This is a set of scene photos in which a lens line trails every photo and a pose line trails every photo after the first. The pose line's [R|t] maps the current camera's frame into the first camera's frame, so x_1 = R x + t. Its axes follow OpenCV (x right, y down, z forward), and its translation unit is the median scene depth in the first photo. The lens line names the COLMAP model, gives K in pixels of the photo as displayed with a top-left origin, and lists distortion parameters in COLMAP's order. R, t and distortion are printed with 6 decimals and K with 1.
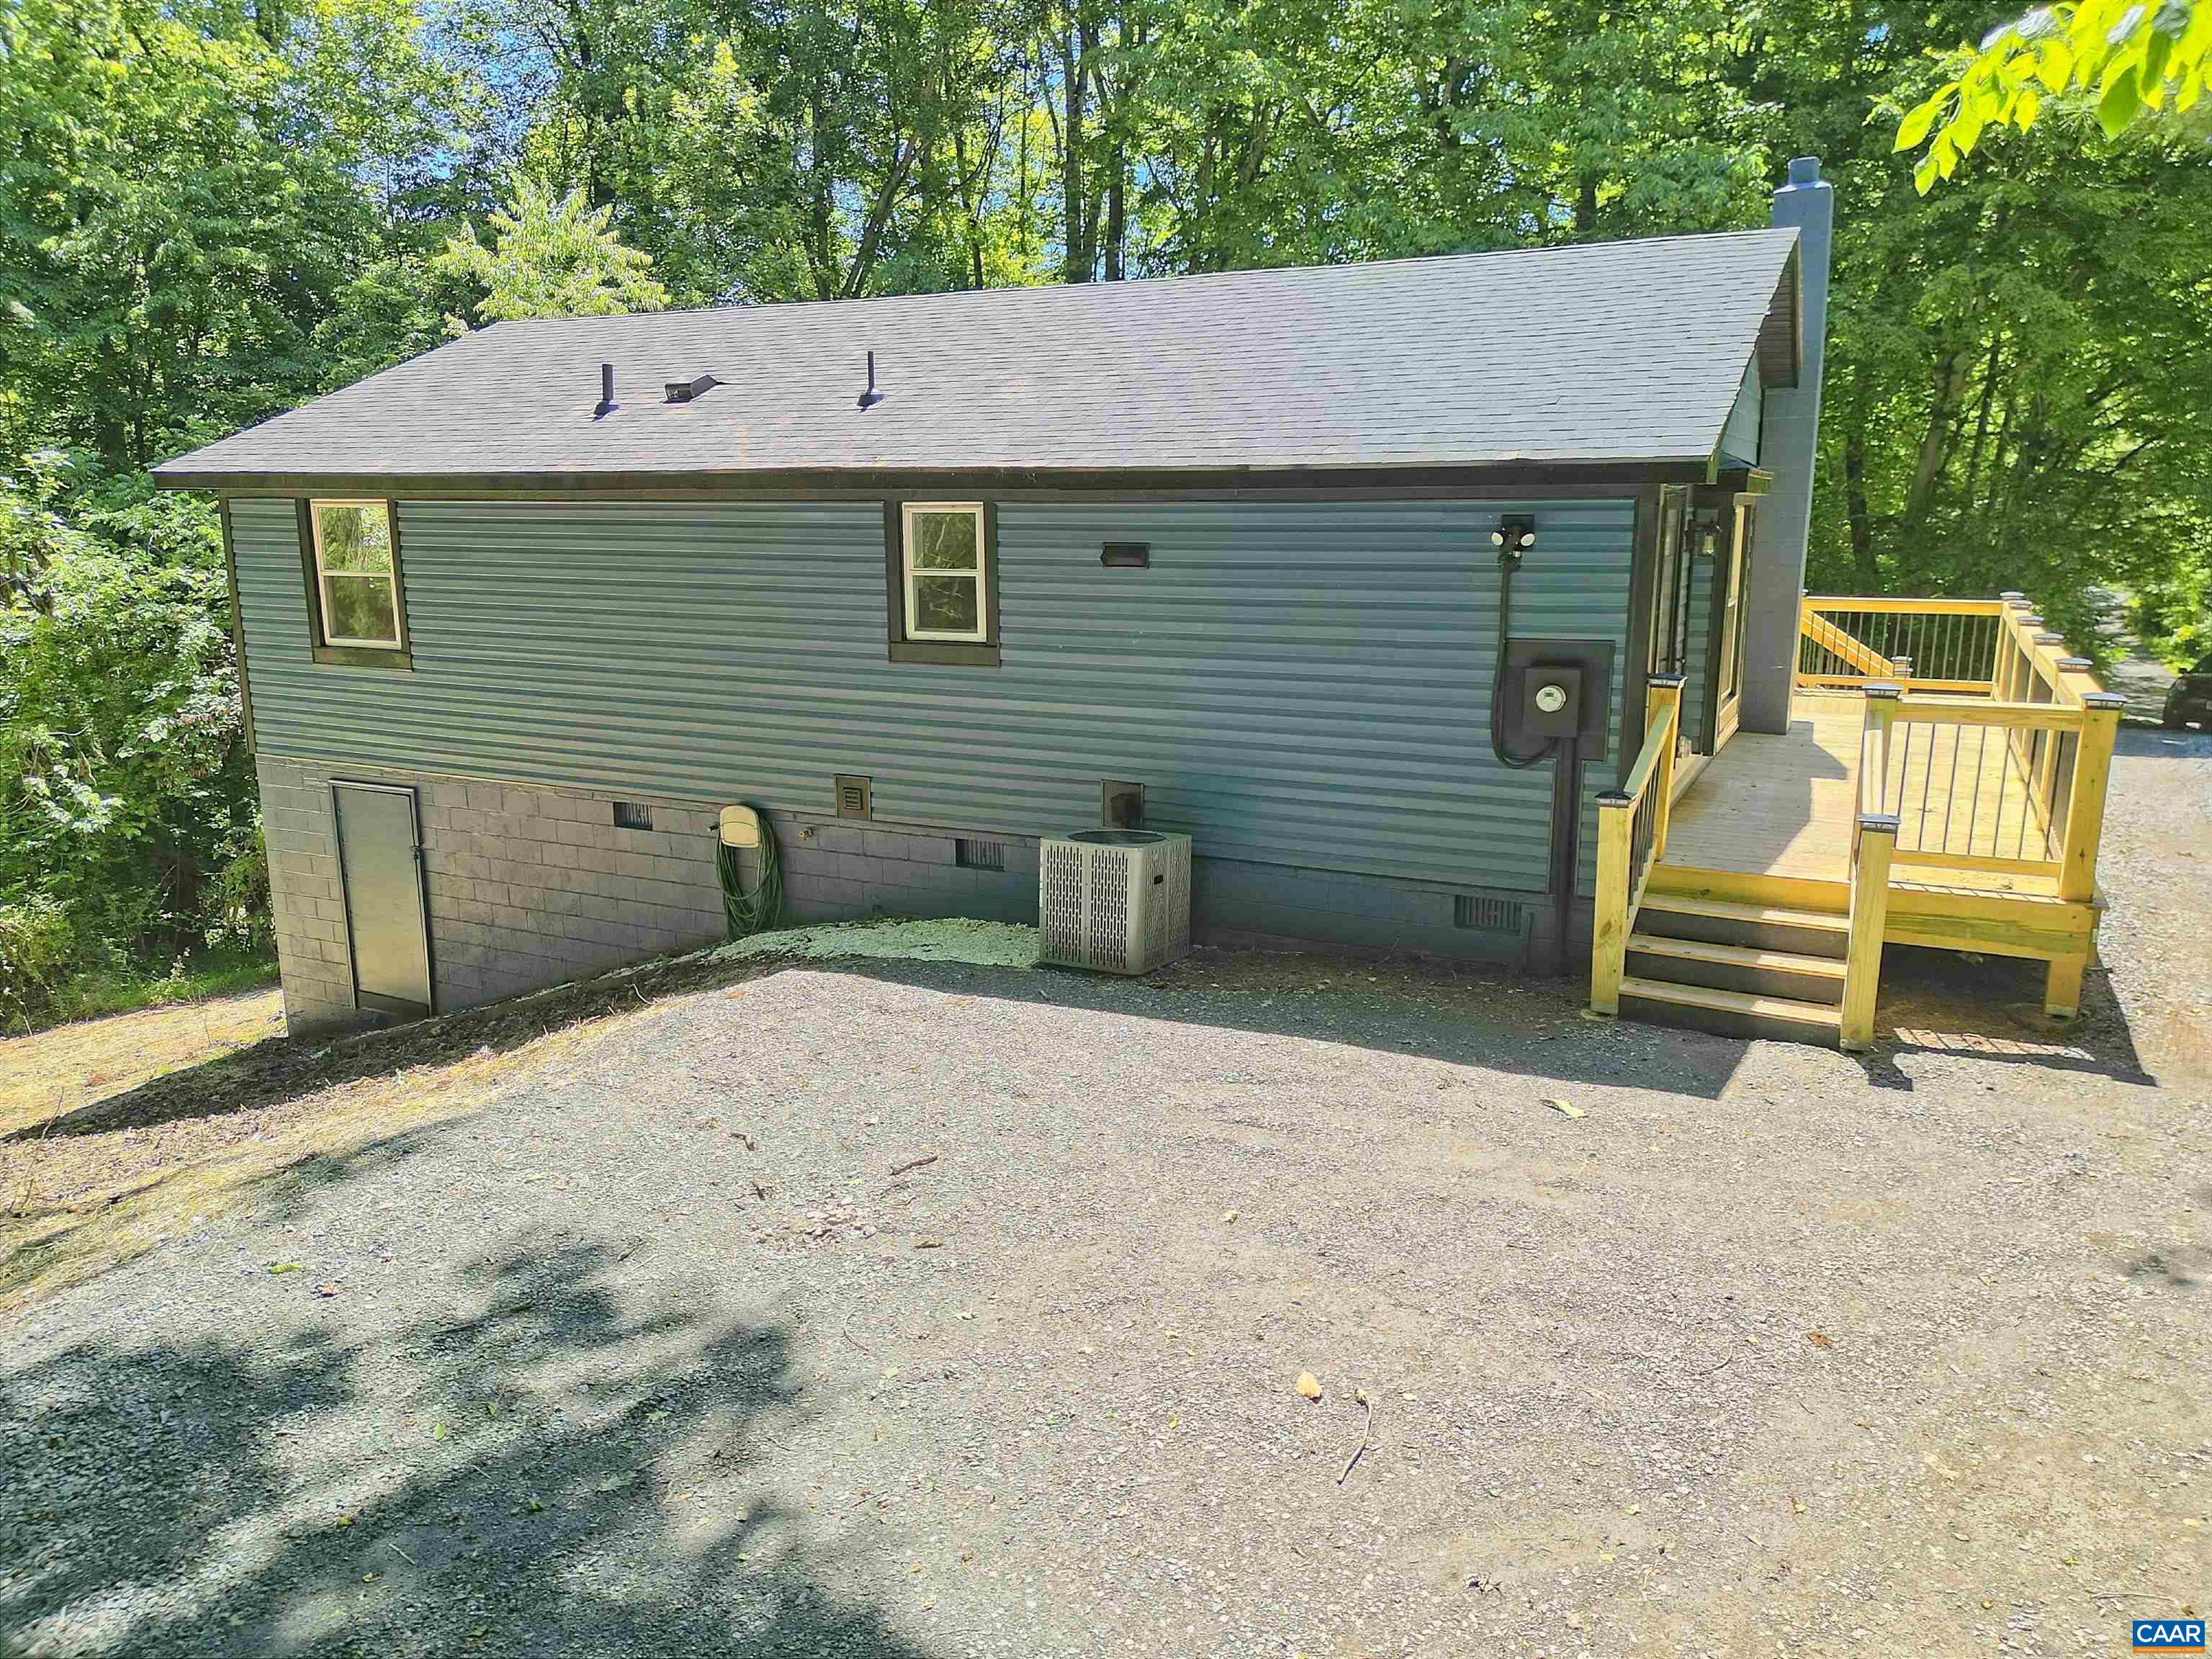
lens RADIAL K [[1546.9, 0, 1109.8], [0, 1546.9, 831.3], [0, 0, 1]] dist [0.073172, -0.067371]
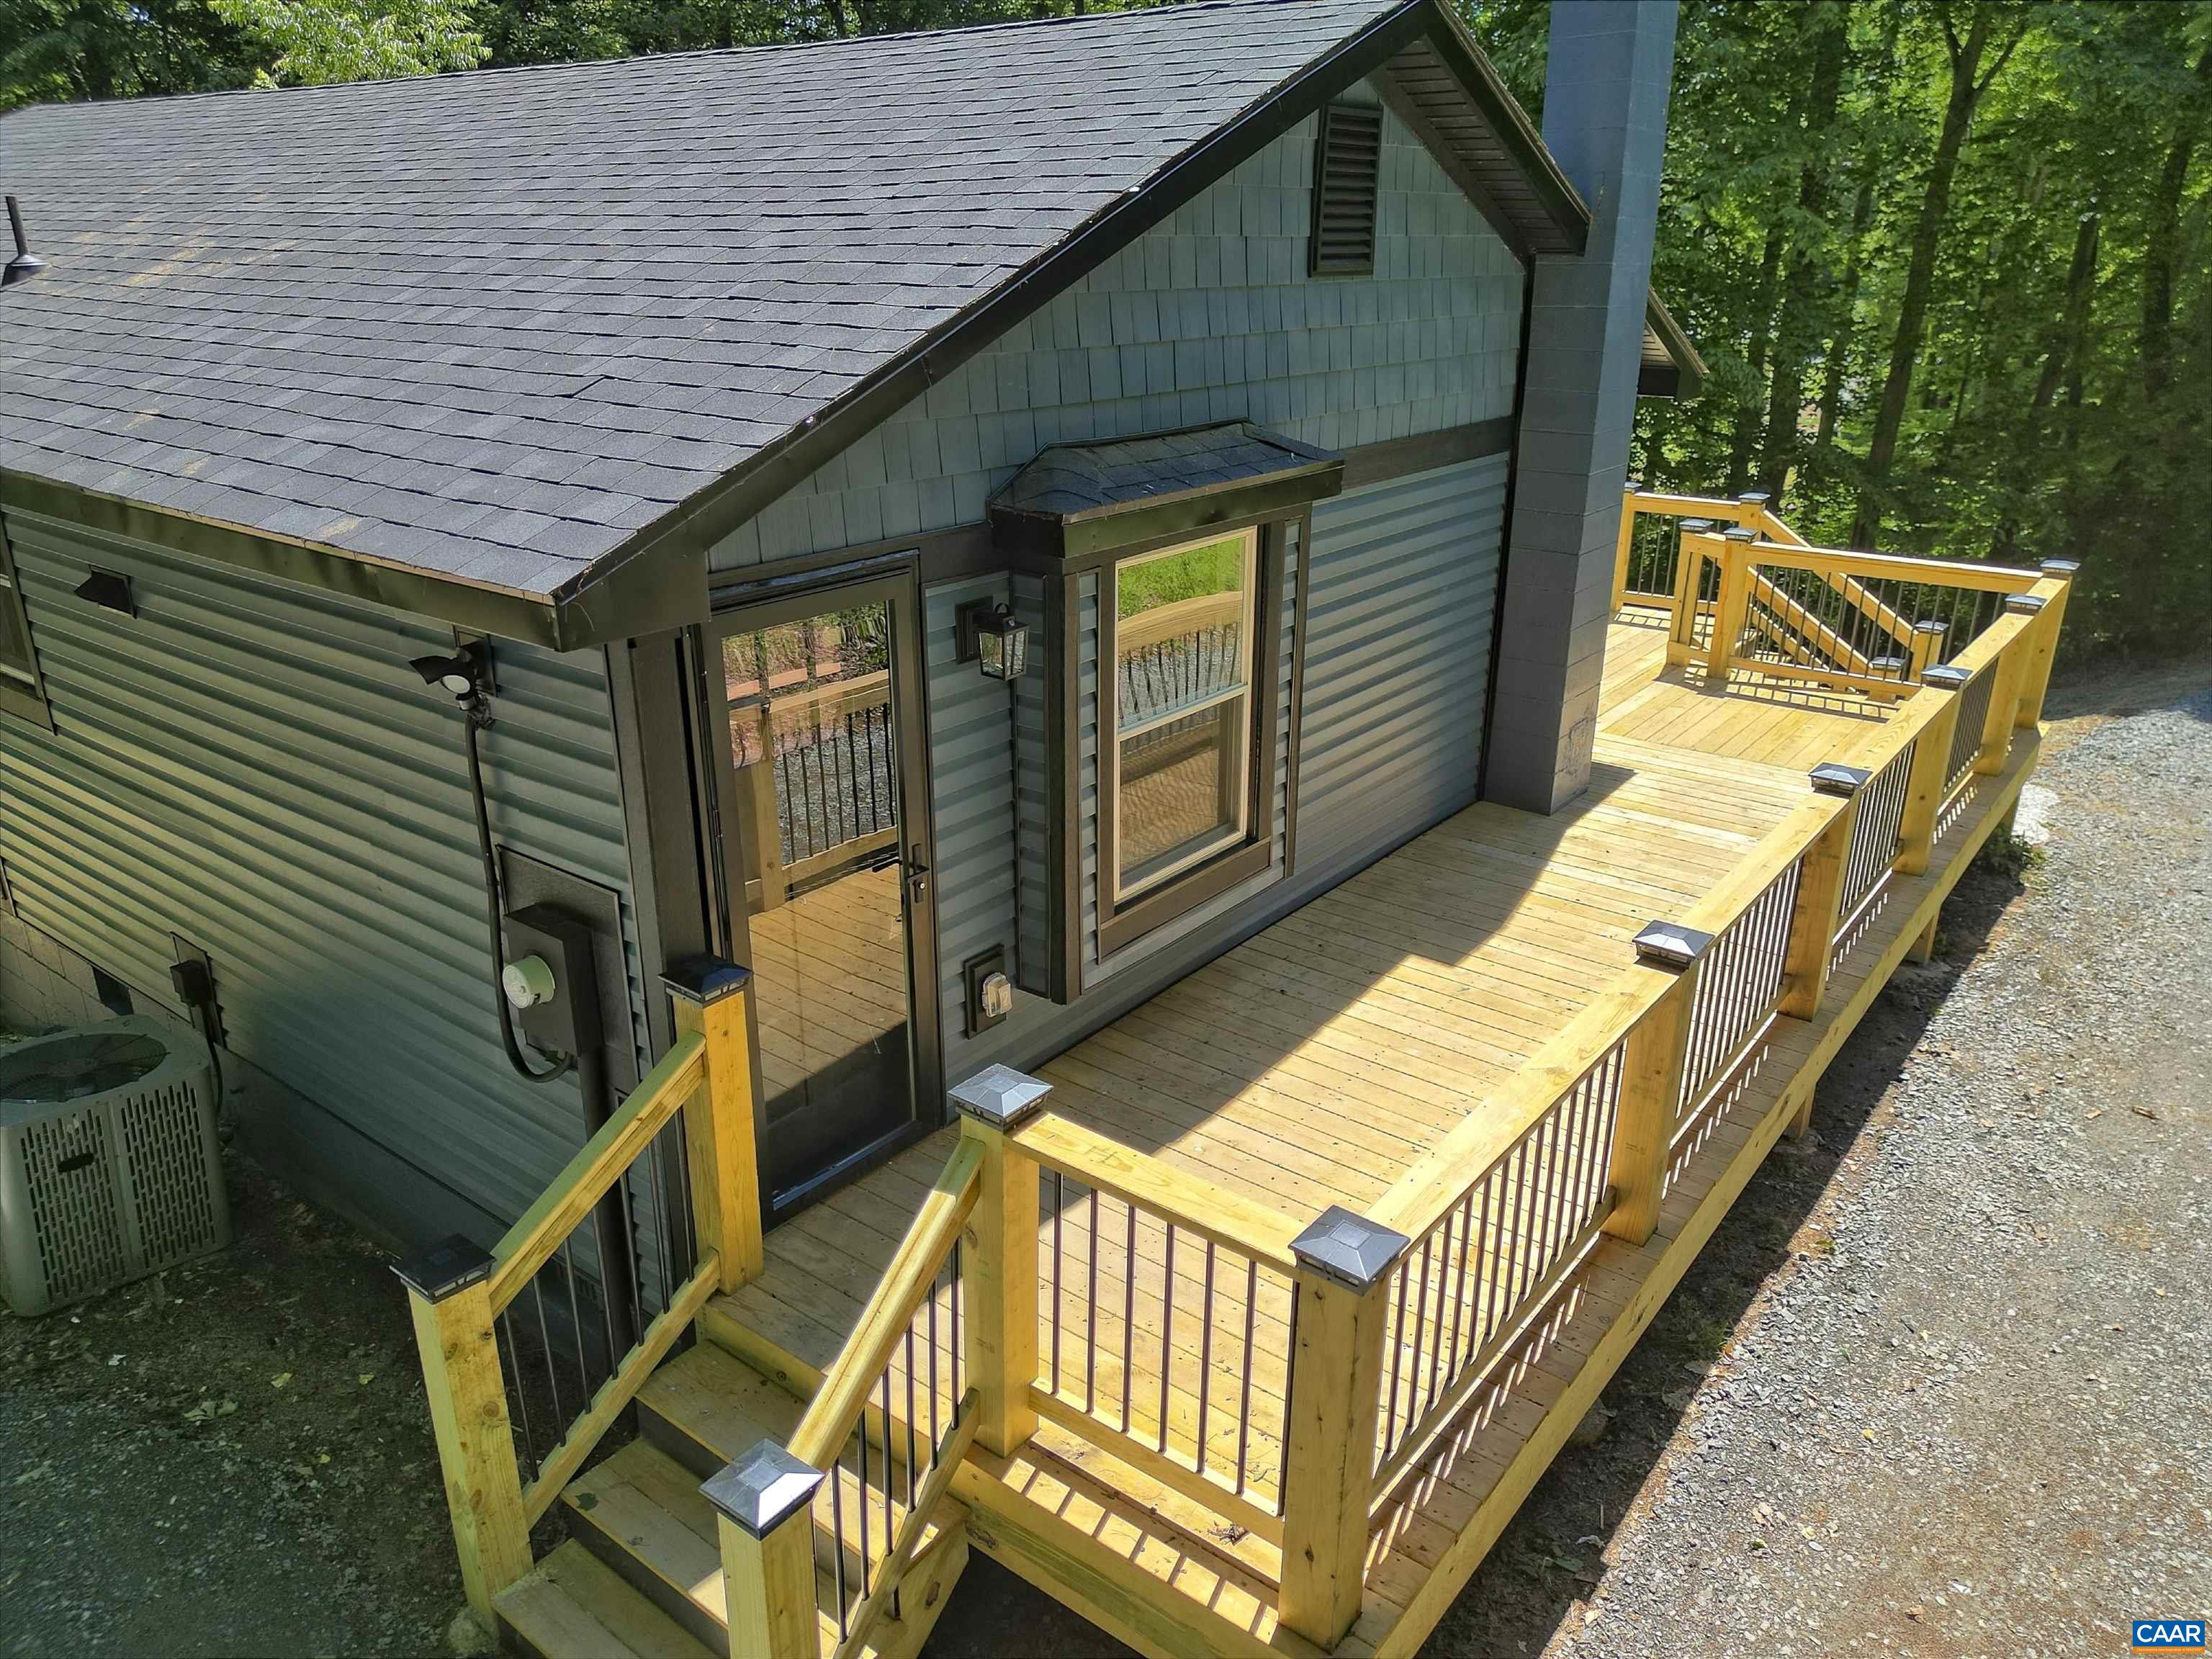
lens RADIAL K [[1546.9, 0, 1109.8], [0, 1546.9, 831.3], [0, 0, 1]] dist [0.073172, -0.067371]
pose [[0.981935, 0.074684, -0.173855, 0.522454], [-0.046841, 0.986155, 0.159072, -0.211801], [0.183328, -0.148055, 0.971839, 0.495098]]
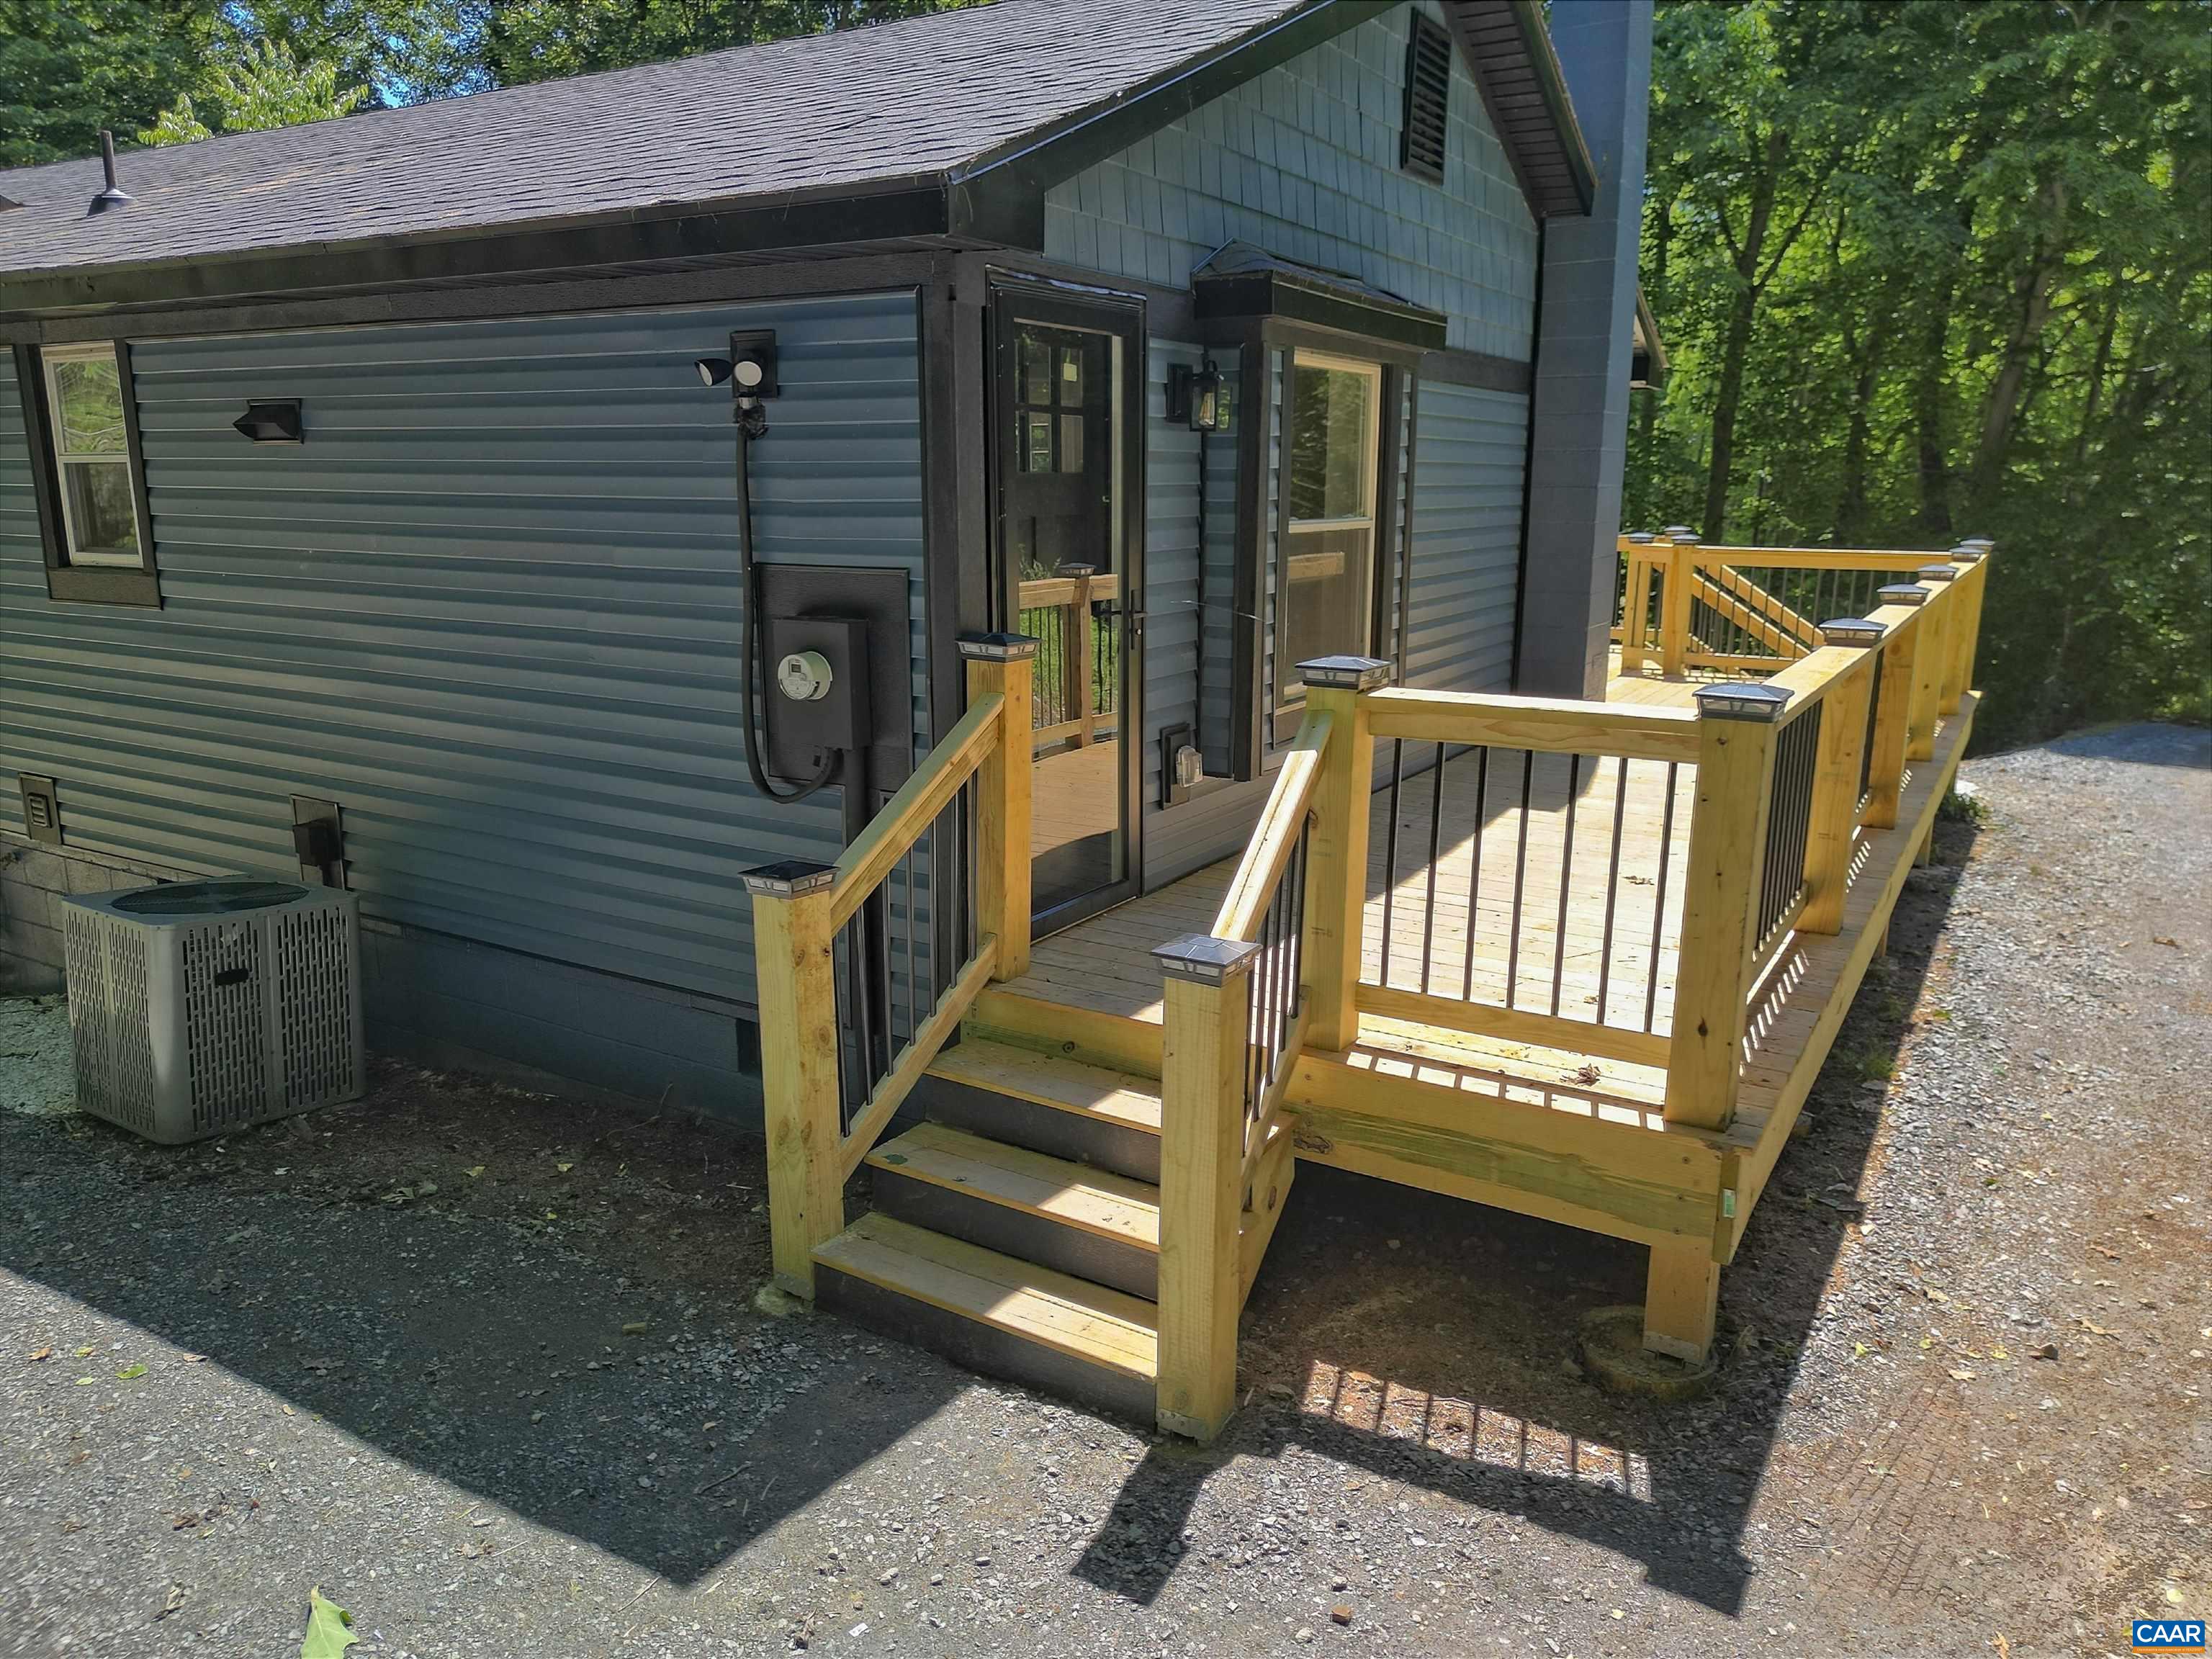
lens RADIAL K [[1550.0, 0, 1110.2], [0, 1550.0, 830.2], [0, 0, 1]] dist [0.071602, -0.066352]
pose [[0.997009, 0.024768, -0.073214, 0.398066], [-0.023680, 0.999596, 0.015689, -0.040085], [0.073573, -0.013908, 0.997193, 0.439303]]
